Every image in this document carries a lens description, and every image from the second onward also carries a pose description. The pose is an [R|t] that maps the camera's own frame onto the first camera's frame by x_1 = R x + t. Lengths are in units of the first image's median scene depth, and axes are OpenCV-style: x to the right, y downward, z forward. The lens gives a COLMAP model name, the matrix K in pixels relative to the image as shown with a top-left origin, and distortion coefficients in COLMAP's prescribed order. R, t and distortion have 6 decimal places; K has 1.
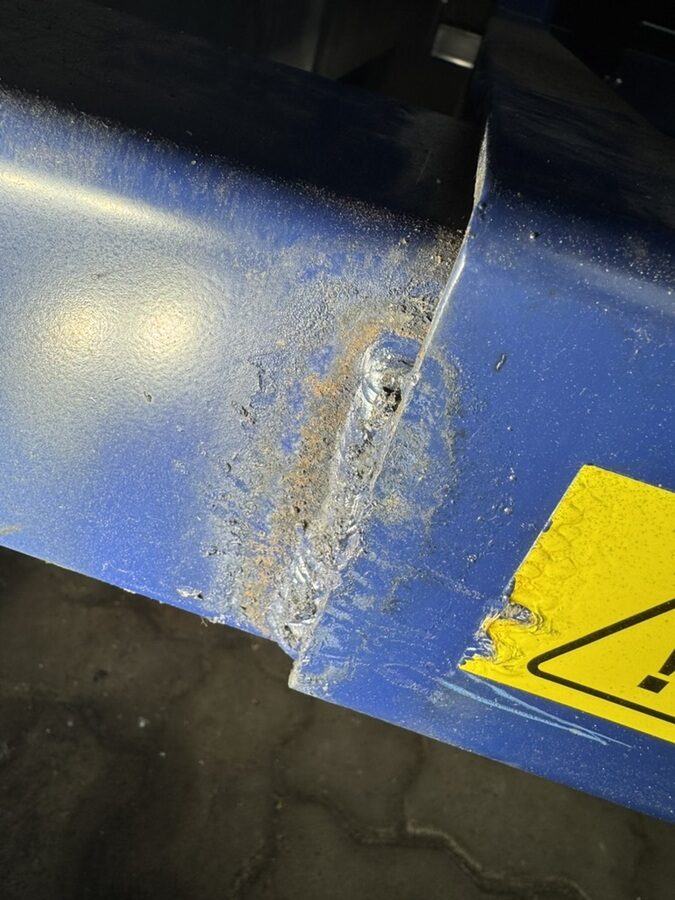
lens RADIAL K [[627.2, 0, 327.9], [0, 627.2, 441.2], [0, 0, 1]] dist [-0.006770, -0.008802]
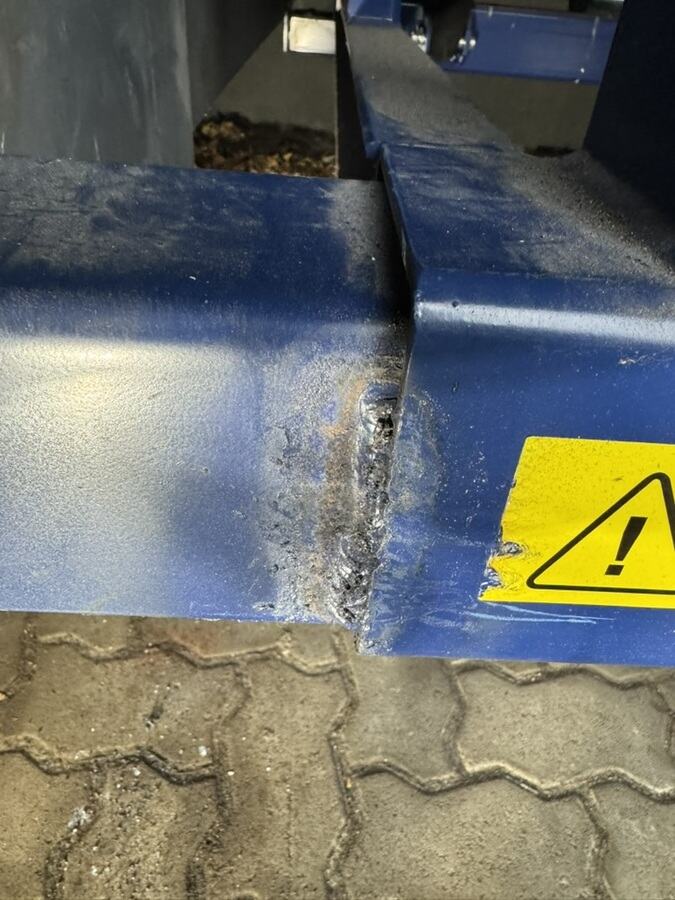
lens RADIAL K [[627.2, 0, 346.6], [0, 627.2, 454.4], [0, 0, 1]] dist [-0.006770, -0.008802]
pose [[0.959256, -0.269696, 0.084216, -0.094719], [0.266698, 0.962718, 0.045243, -0.076547], [-0.093279, -0.020940, 0.995420, -0.311147]]
